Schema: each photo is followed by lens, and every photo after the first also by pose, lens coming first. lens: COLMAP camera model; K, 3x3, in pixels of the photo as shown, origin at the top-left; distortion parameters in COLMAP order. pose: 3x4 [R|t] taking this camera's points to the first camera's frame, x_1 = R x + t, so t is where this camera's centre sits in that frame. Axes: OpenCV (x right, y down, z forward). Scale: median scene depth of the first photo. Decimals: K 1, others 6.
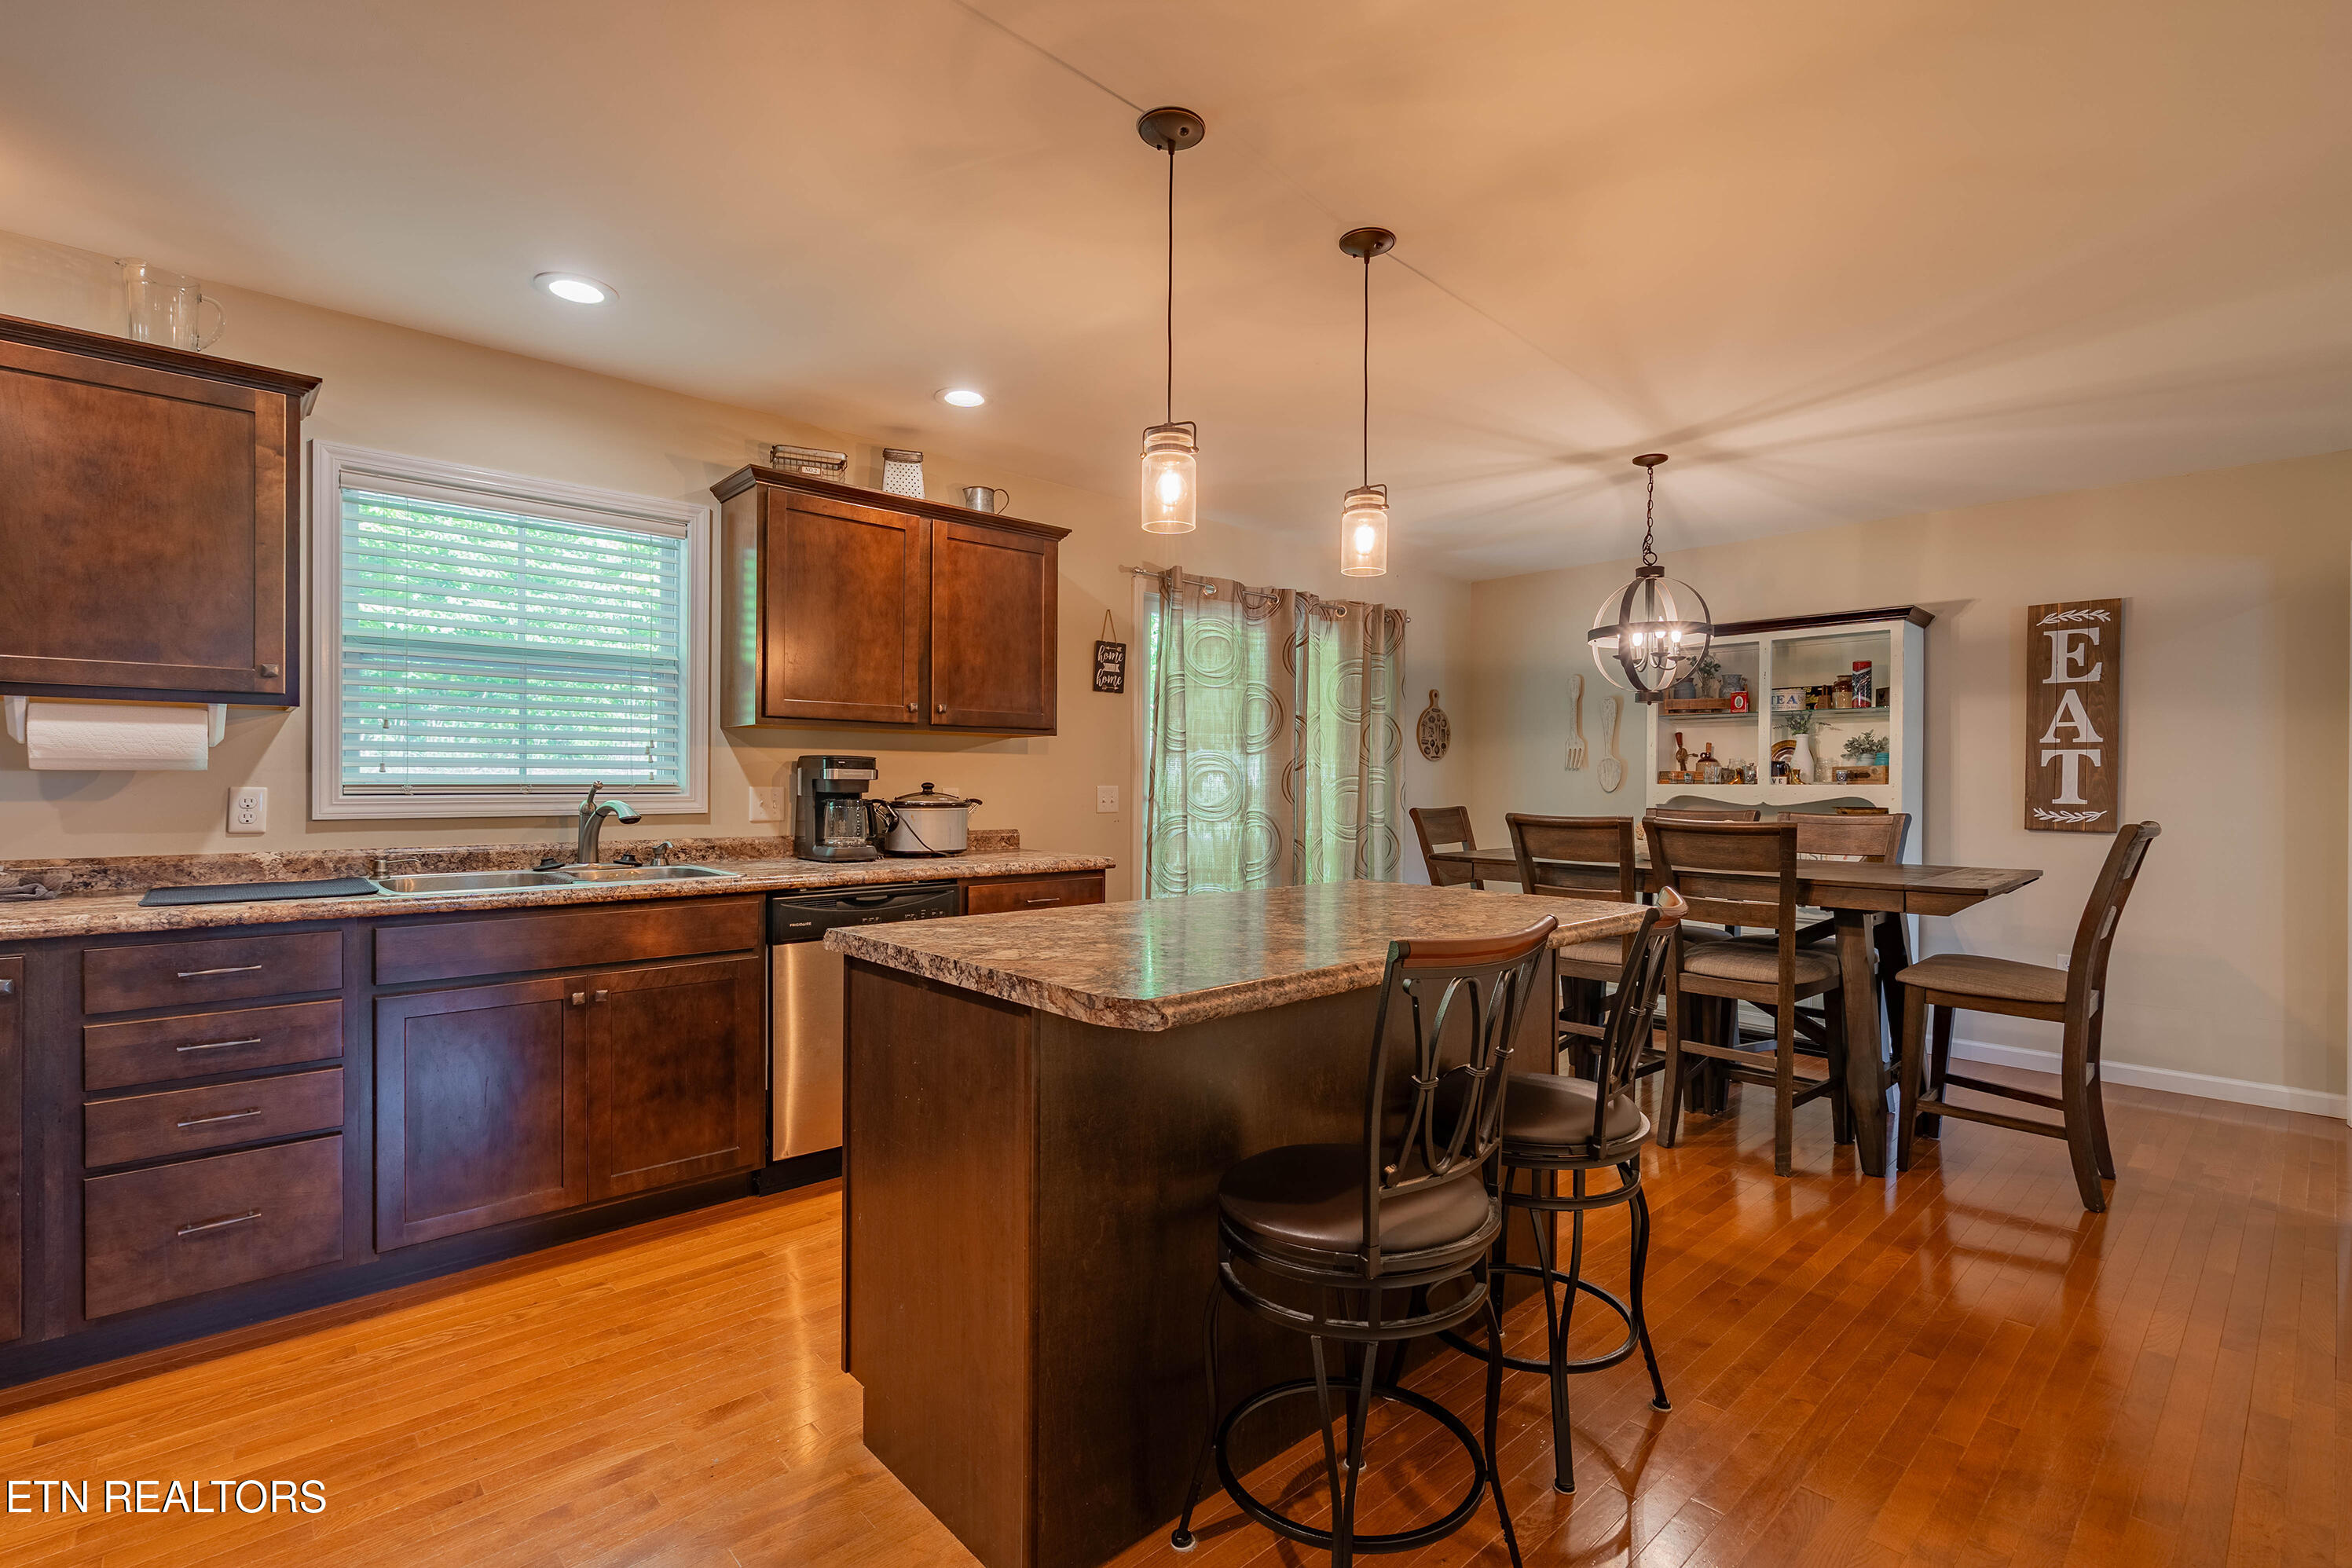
lens RADIAL K [[1091.7, 0, 1199.9], [0, 1091.7, 783.2], [0, 0, 1]] dist [0.000453, 0.002147]
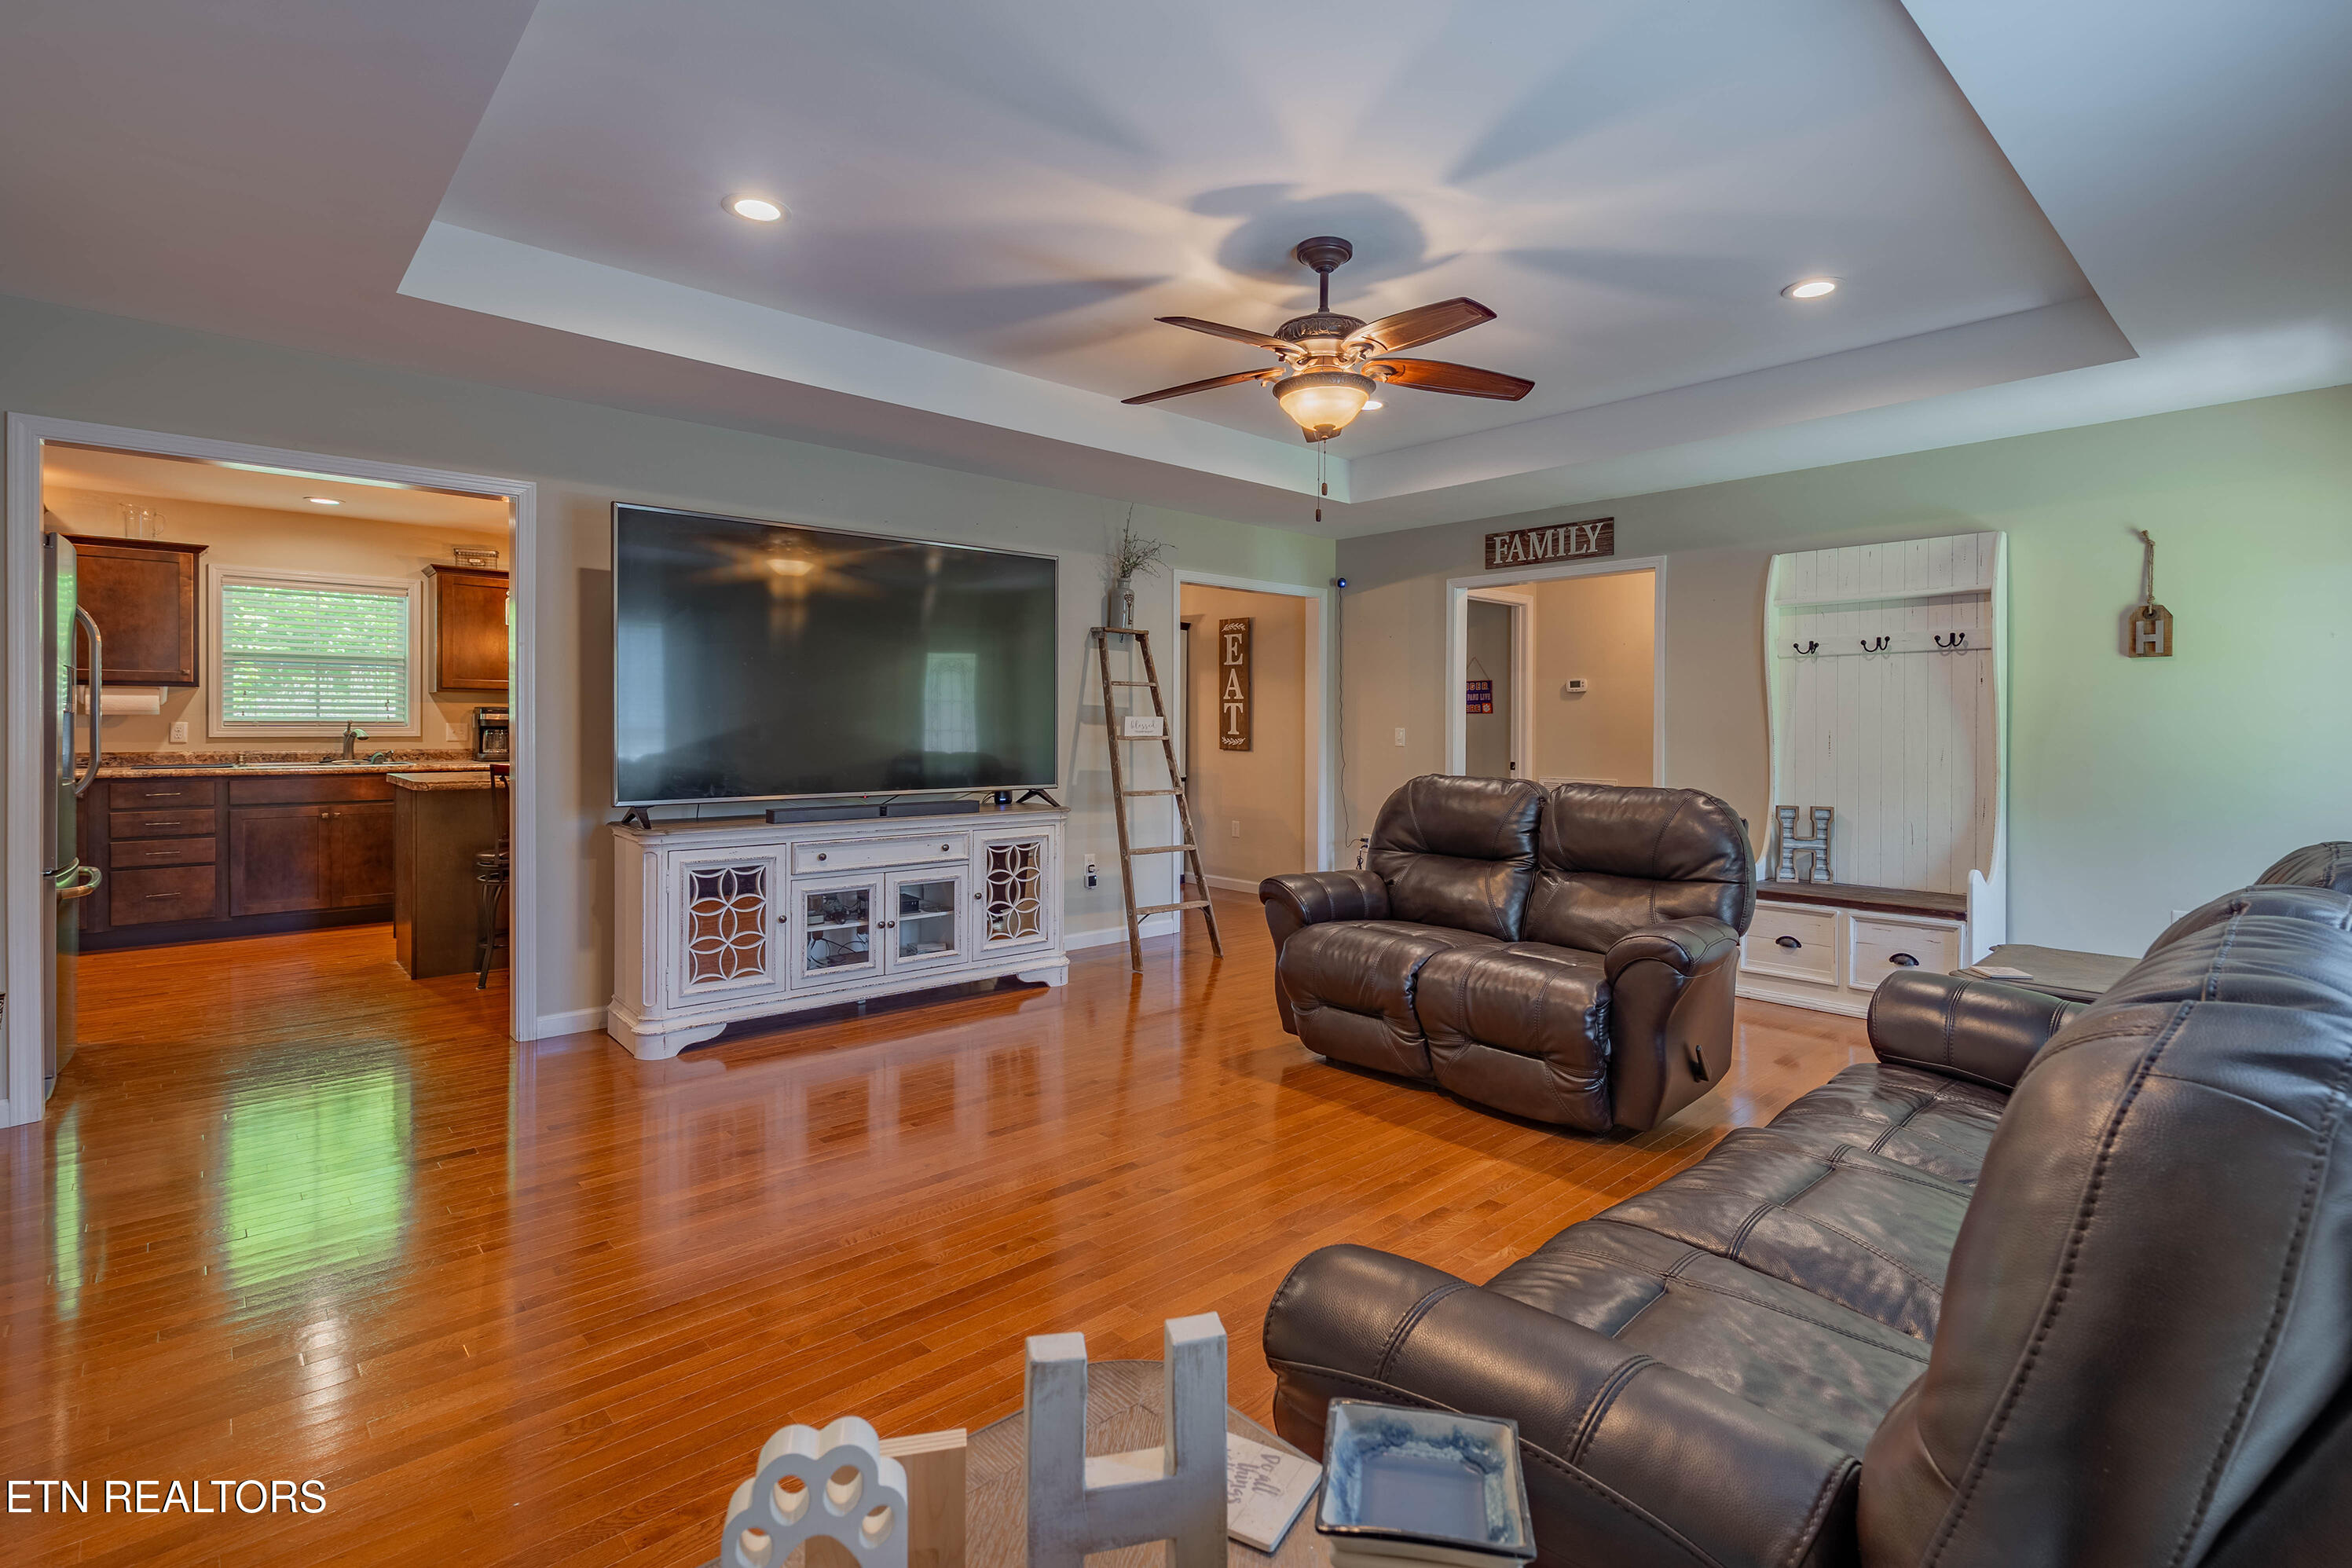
lens RADIAL K [[1091.7, 0, 1189.3], [0, 1091.7, 728.5], [0, 0, 1]] dist [0.000453, 0.002147]
pose [[0.999996, 0.000835, 0.002857, 1.092209], [-0.000846, 0.999992, 0.003831, 0.005475], [-0.002854, -0.003834, 0.999989, -1.140715]]
